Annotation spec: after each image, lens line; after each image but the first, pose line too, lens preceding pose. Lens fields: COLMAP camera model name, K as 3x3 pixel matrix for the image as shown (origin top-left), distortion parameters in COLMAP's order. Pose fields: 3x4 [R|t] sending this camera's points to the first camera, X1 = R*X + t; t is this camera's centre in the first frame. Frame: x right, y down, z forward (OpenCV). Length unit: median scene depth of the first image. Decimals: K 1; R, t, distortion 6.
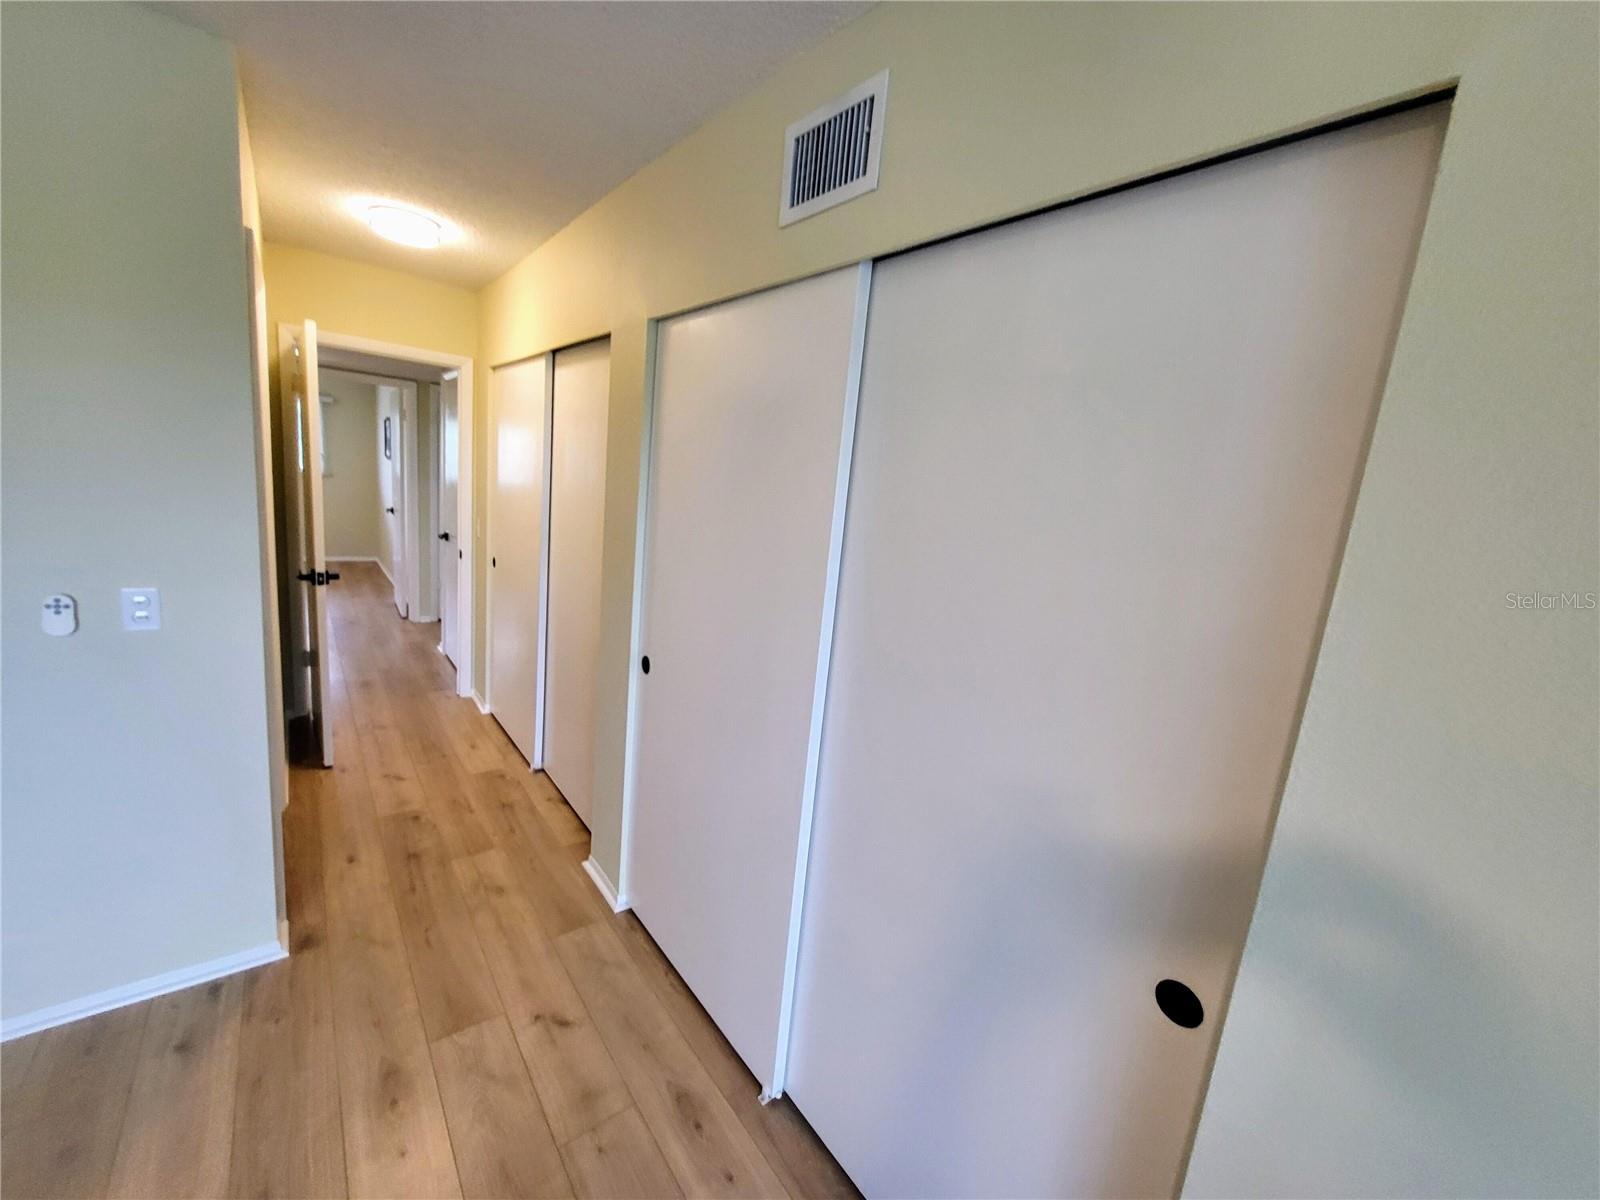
lens RADIAL K [[622.7, 0, 815.3], [0, 622.7, 596.3], [0, 0, 1]] dist [-0.002331, -0.000210]
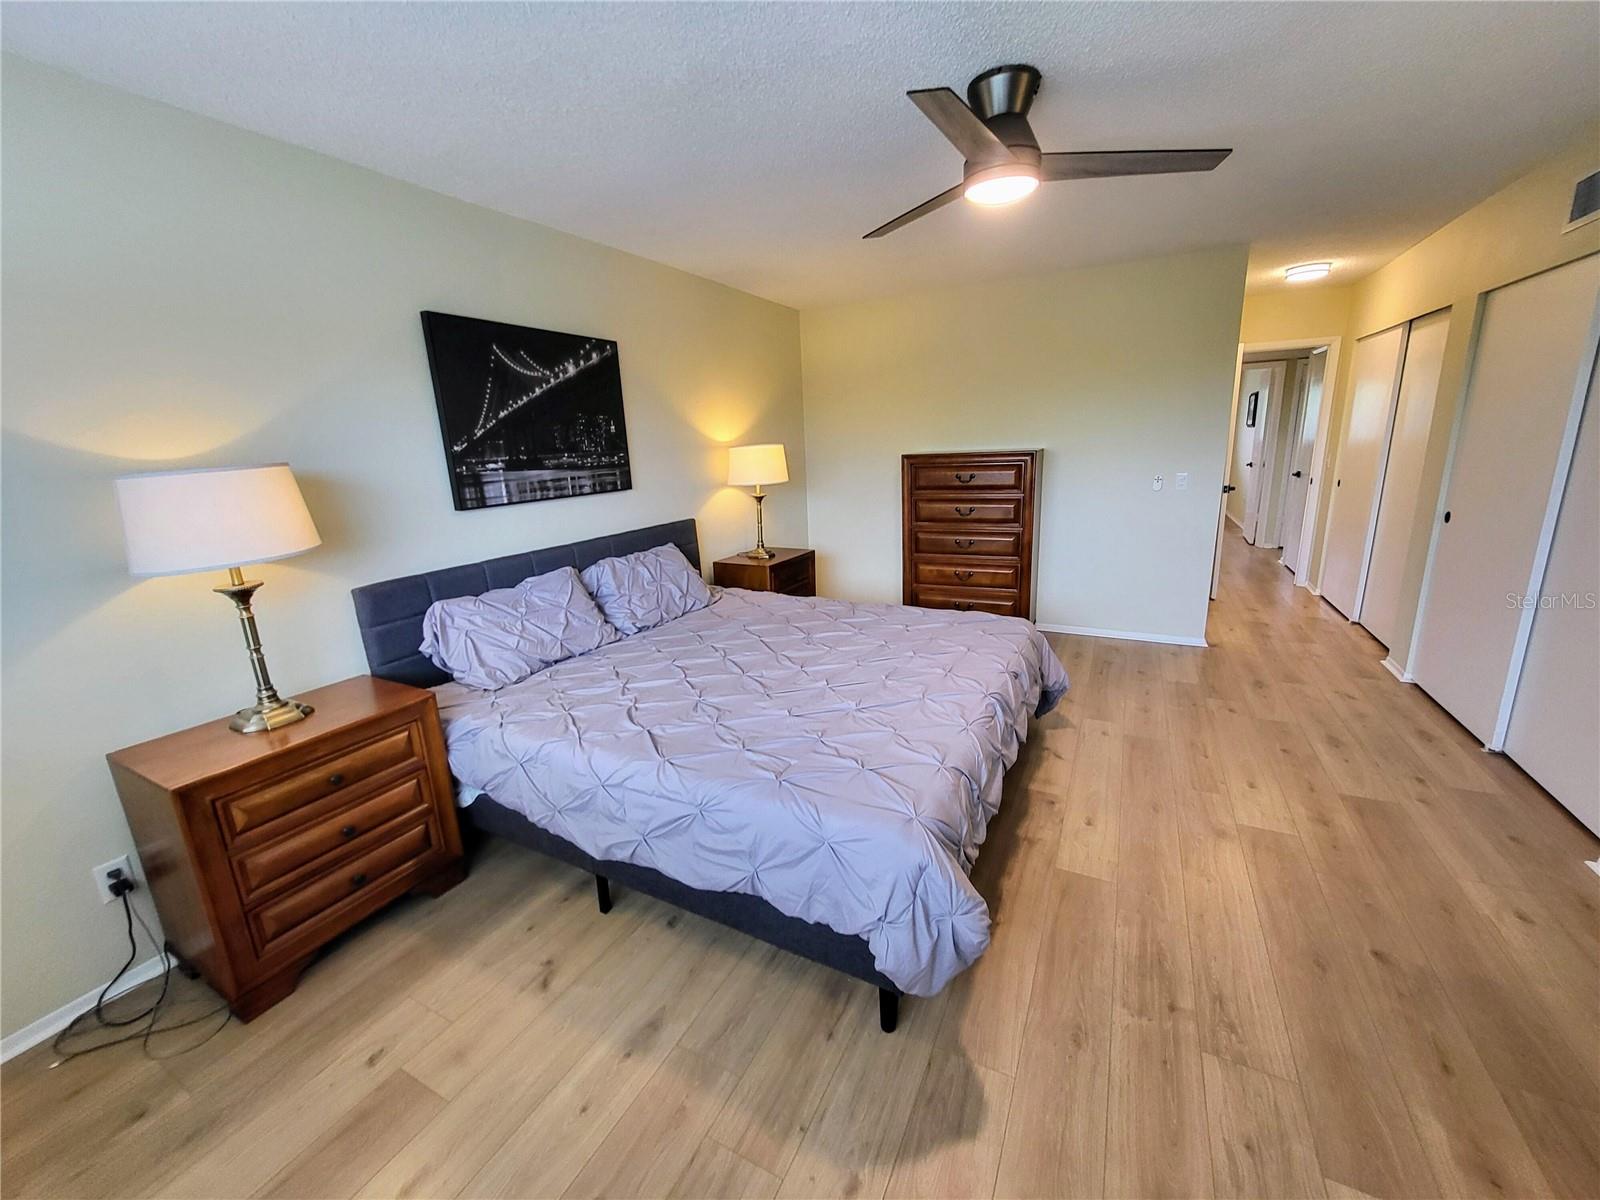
lens RADIAL K [[637.8, 0, 800.4], [0, 637.8, 590.0], [0, 0, 1]] dist [-0.001546, -0.000048]
pose [[0.392666, 0.096843, -0.914568, 0.433908], [-0.082354, 0.994148, 0.069912, 0.236869], [0.915986, 0.047867, 0.398344, -0.848986]]
